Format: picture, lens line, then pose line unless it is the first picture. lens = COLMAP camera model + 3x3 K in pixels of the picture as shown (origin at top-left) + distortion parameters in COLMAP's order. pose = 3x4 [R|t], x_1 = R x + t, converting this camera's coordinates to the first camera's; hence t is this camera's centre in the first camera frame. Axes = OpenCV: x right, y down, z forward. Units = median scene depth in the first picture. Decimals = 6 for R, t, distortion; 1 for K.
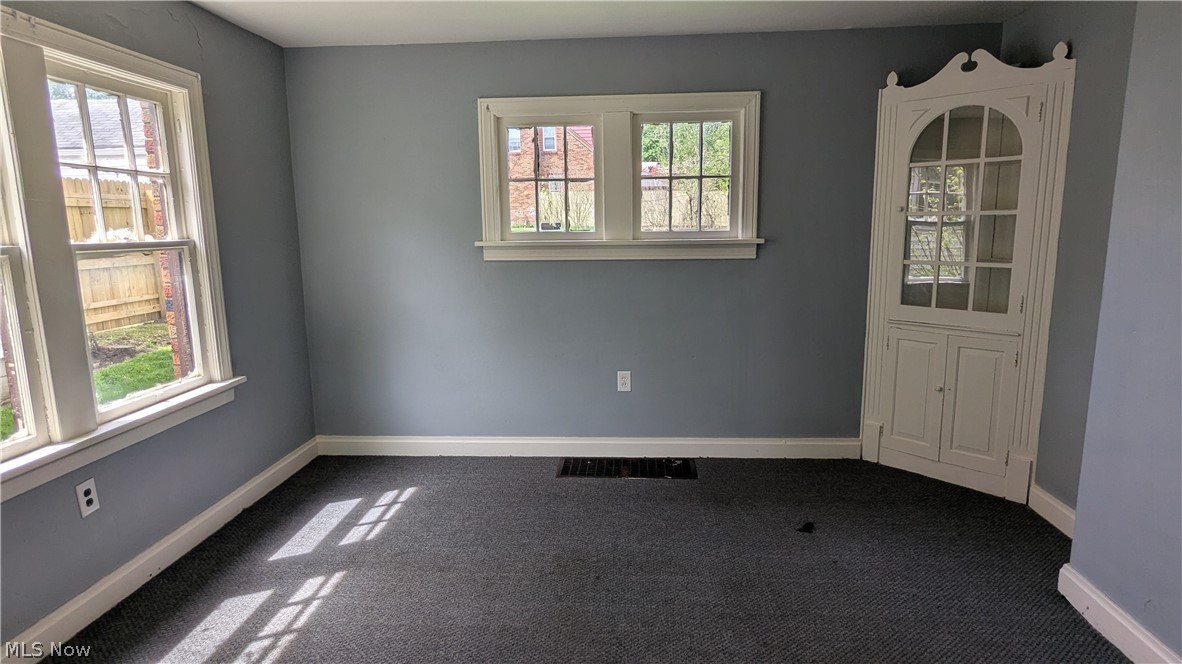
lens RADIAL K [[642.4, 0, 591.0], [0, 642.4, 332.0], [0, 0, 1]] dist [-0.002615, -0.000619]
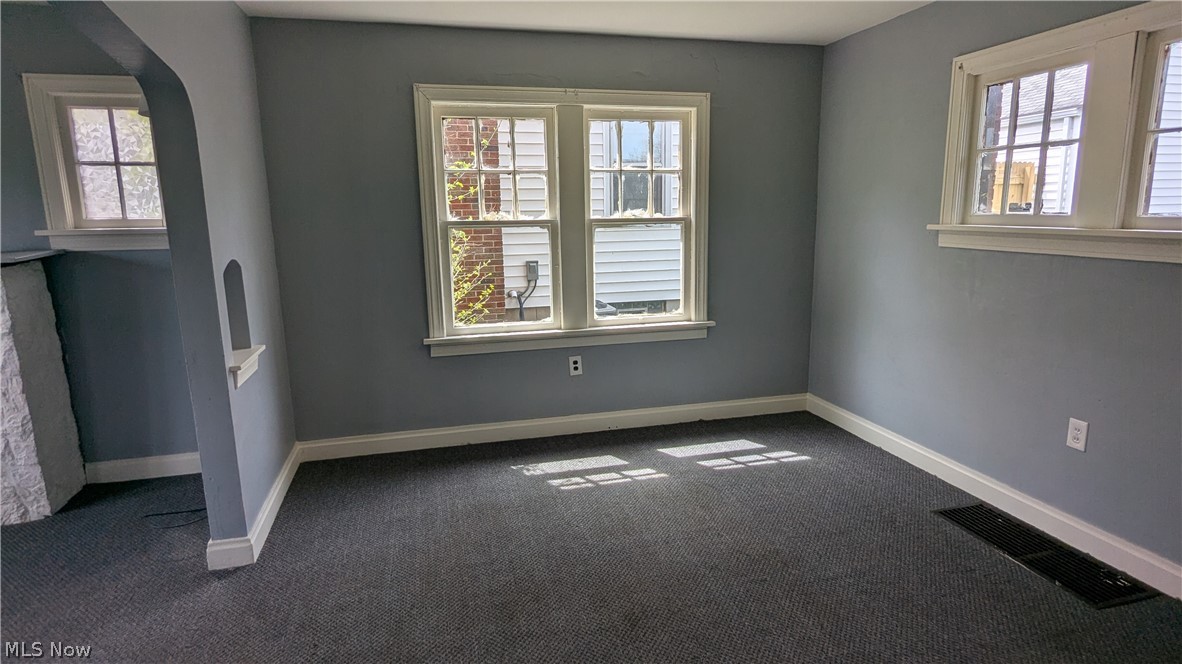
lens RADIAL K [[657.5, 0, 597.9], [0, 657.5, 329.5], [0, 0, 1]] dist [0.000983, -0.000111]
pose [[0.313117, 0.183081, -0.931901, 0.618576], [-0.142095, 0.979229, 0.144635, -0.073332], [0.939024, 0.087130, 0.332628, 0.320681]]
